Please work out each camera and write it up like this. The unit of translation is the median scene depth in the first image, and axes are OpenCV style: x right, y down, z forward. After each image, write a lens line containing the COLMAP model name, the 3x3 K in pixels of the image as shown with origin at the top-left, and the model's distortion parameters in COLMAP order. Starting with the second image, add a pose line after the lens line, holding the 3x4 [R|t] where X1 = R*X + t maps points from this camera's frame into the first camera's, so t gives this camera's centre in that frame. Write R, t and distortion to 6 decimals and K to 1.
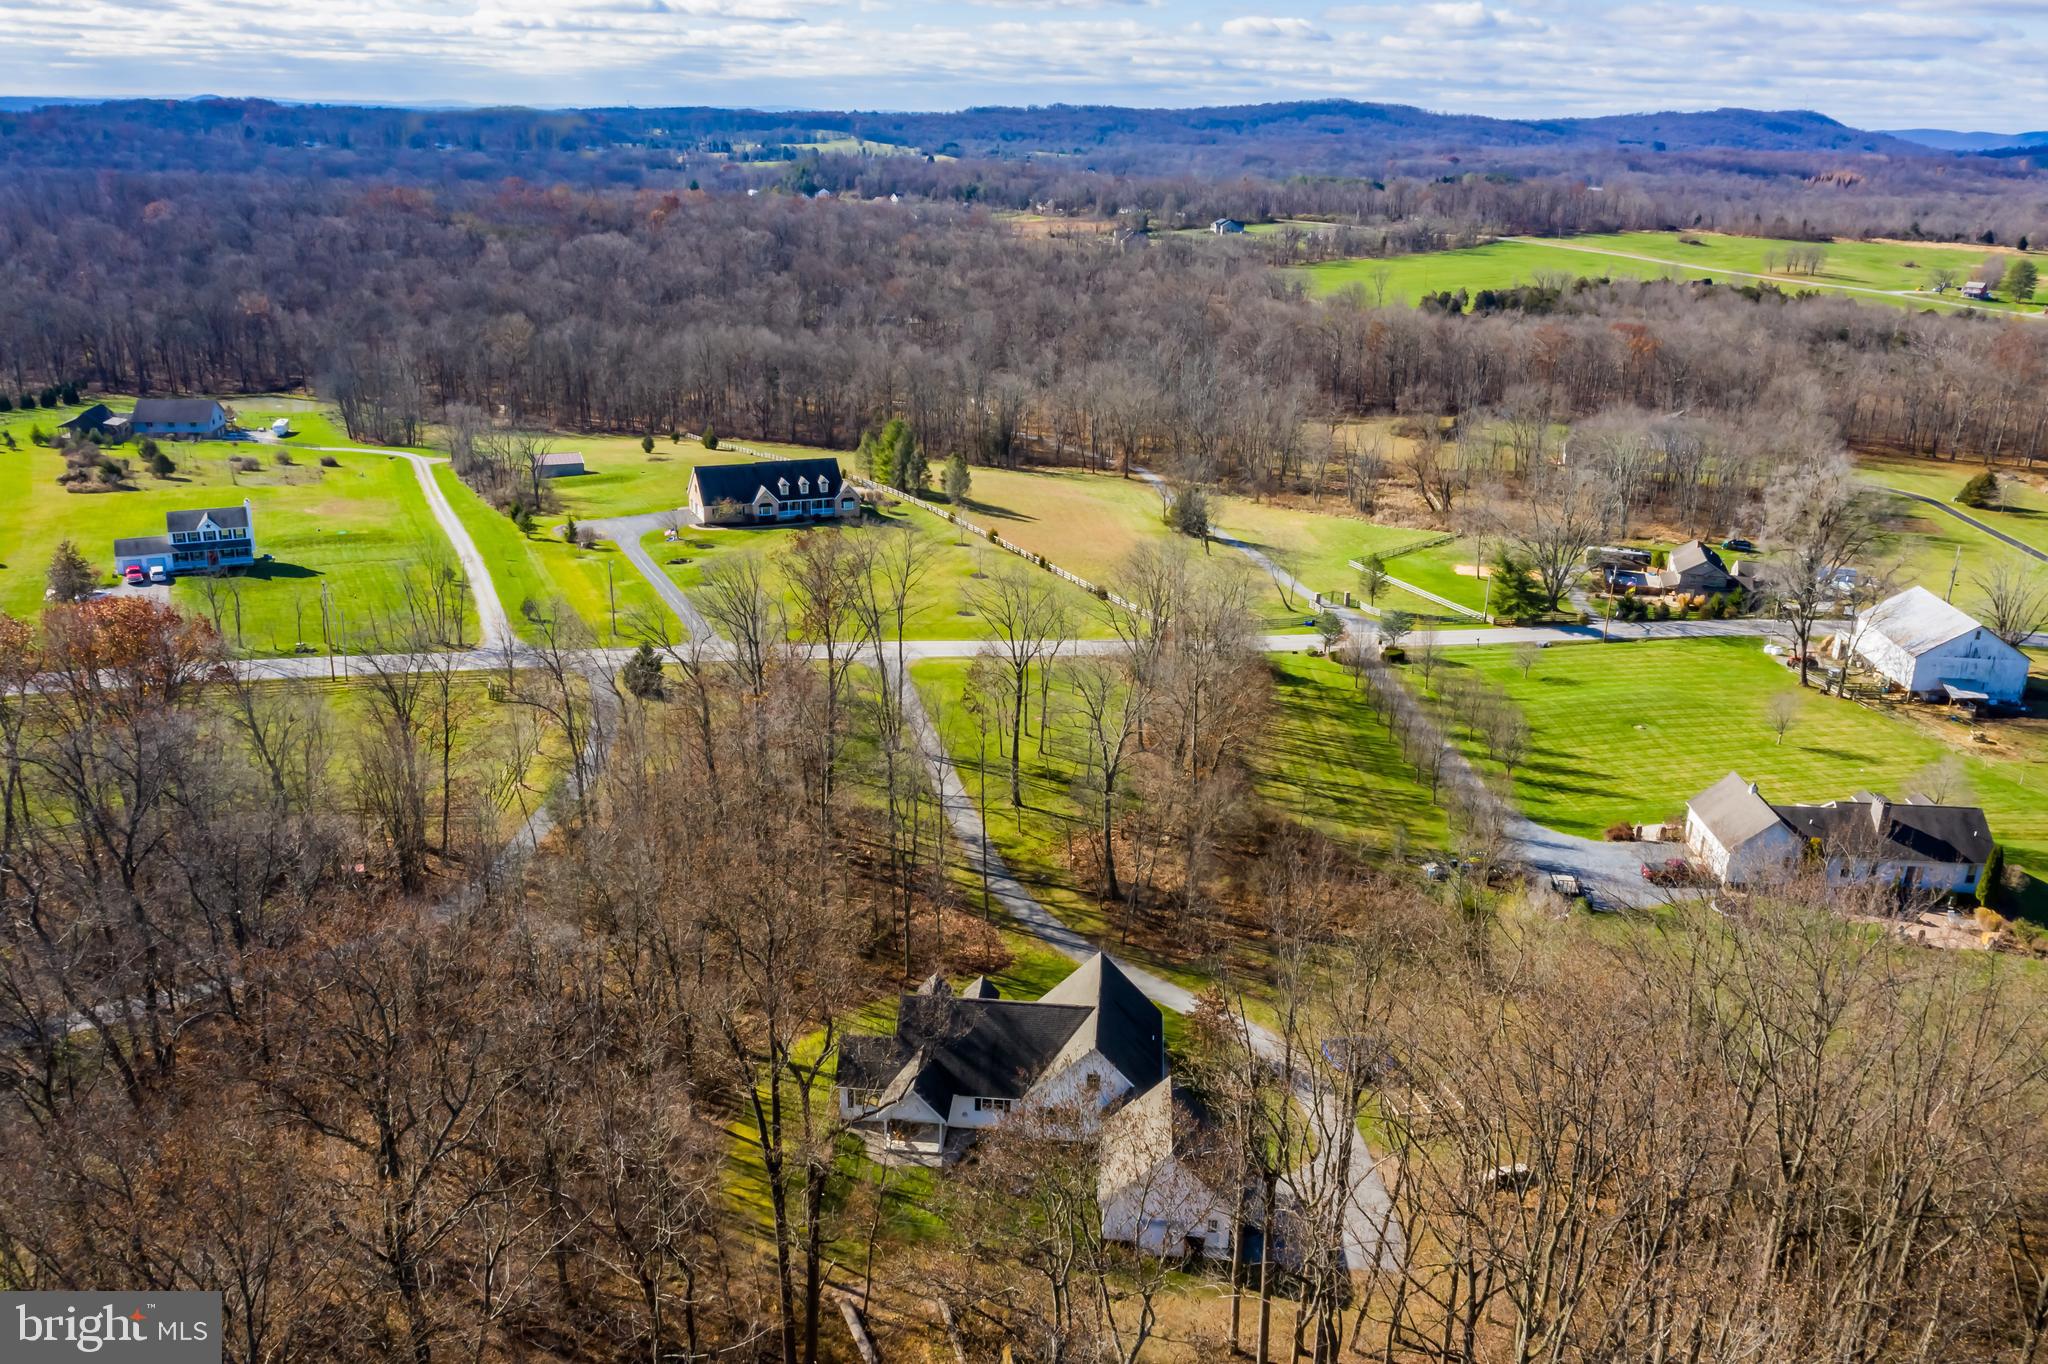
lens RADIAL K [[1608.6, 0, 1025.5], [0, 1608.6, 671.7], [0, 0, 1]] dist [-0.018229, -0.018398]
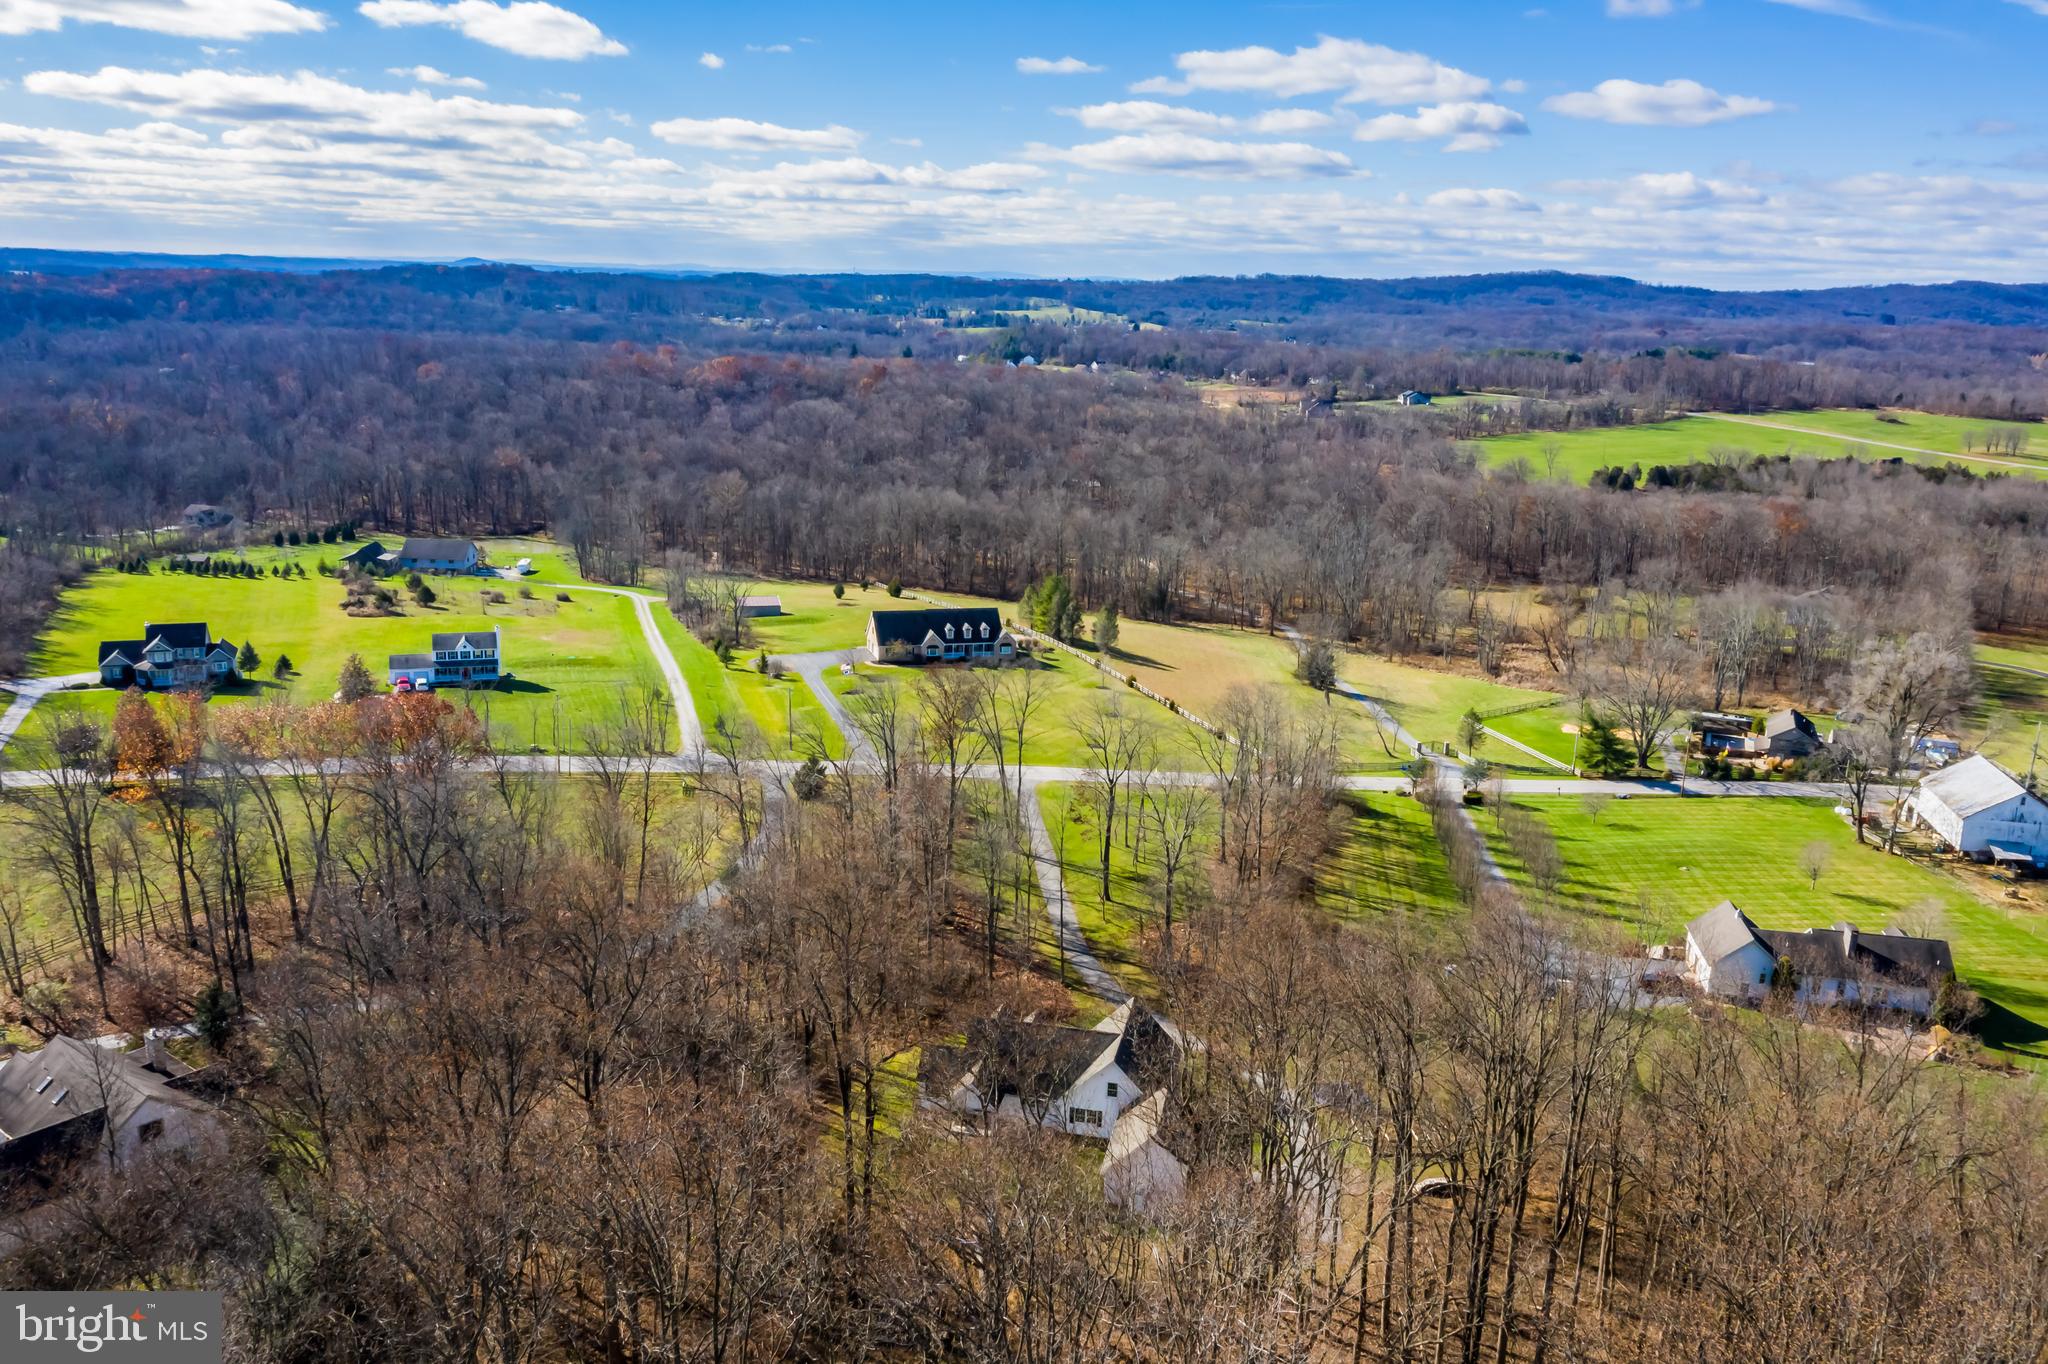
lens RADIAL K [[1608.6, 0, 1023.1], [0, 1608.6, 689.0], [0, 0, 1]] dist [-0.018229, -0.018398]
pose [[0.991699, 0.036451, -0.123302, 0.038837], [-0.046837, 0.995497, -0.082413, 0.014812], [0.119743, 0.087504, 0.988941, -0.101167]]
